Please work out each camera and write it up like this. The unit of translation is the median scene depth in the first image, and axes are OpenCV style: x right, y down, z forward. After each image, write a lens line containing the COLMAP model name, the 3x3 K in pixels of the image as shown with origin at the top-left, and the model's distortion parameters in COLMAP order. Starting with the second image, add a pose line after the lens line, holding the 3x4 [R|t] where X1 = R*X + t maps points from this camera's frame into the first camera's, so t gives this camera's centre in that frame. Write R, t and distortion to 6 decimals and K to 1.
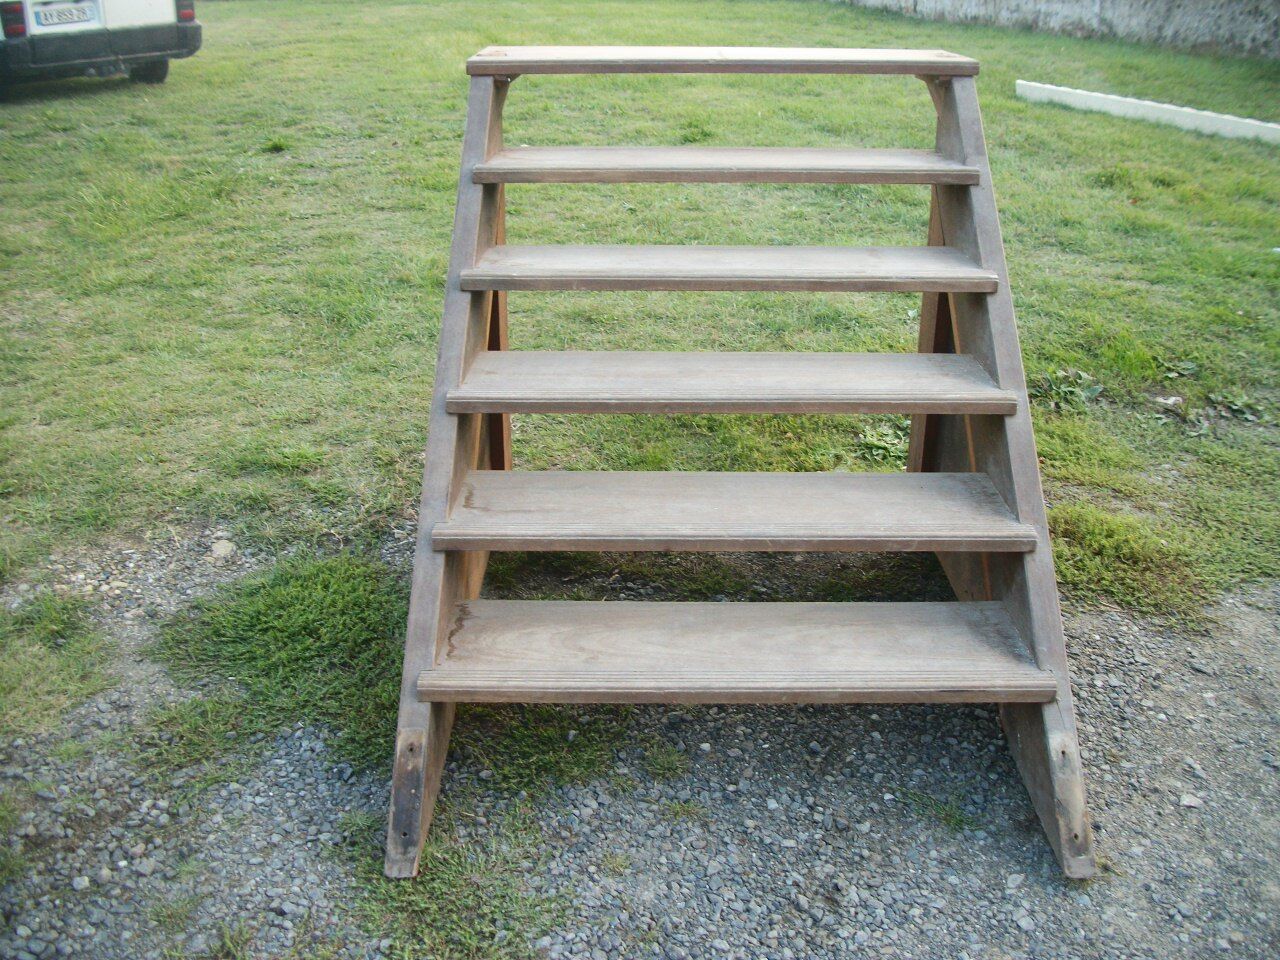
lens RADIAL K [[1237.9, 0, 667.2], [0, 1237.9, 477.0], [0, 0, 1]] dist [-0.147528, 0.080163]
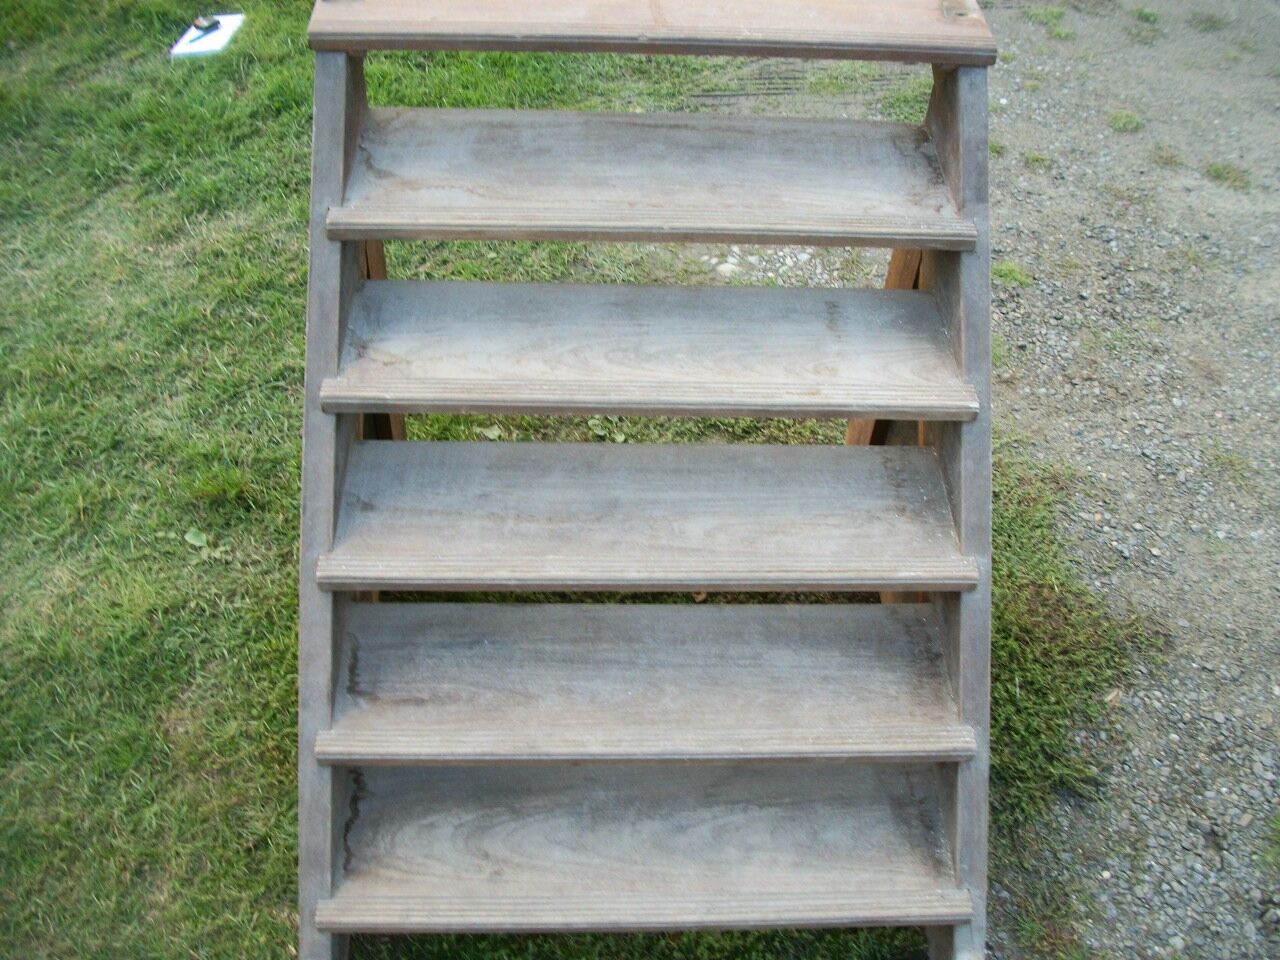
lens RADIAL K [[1237.9, 0, 667.2], [0, 1237.9, 477.0], [0, 0, 1]] dist [-0.147528, 0.080163]
pose [[0.997795, 0.007238, 0.065981, 0.005644], [-0.035699, 0.896549, 0.441505, -0.479622], [-0.055960, -0.442886, 0.894830, 0.247268]]
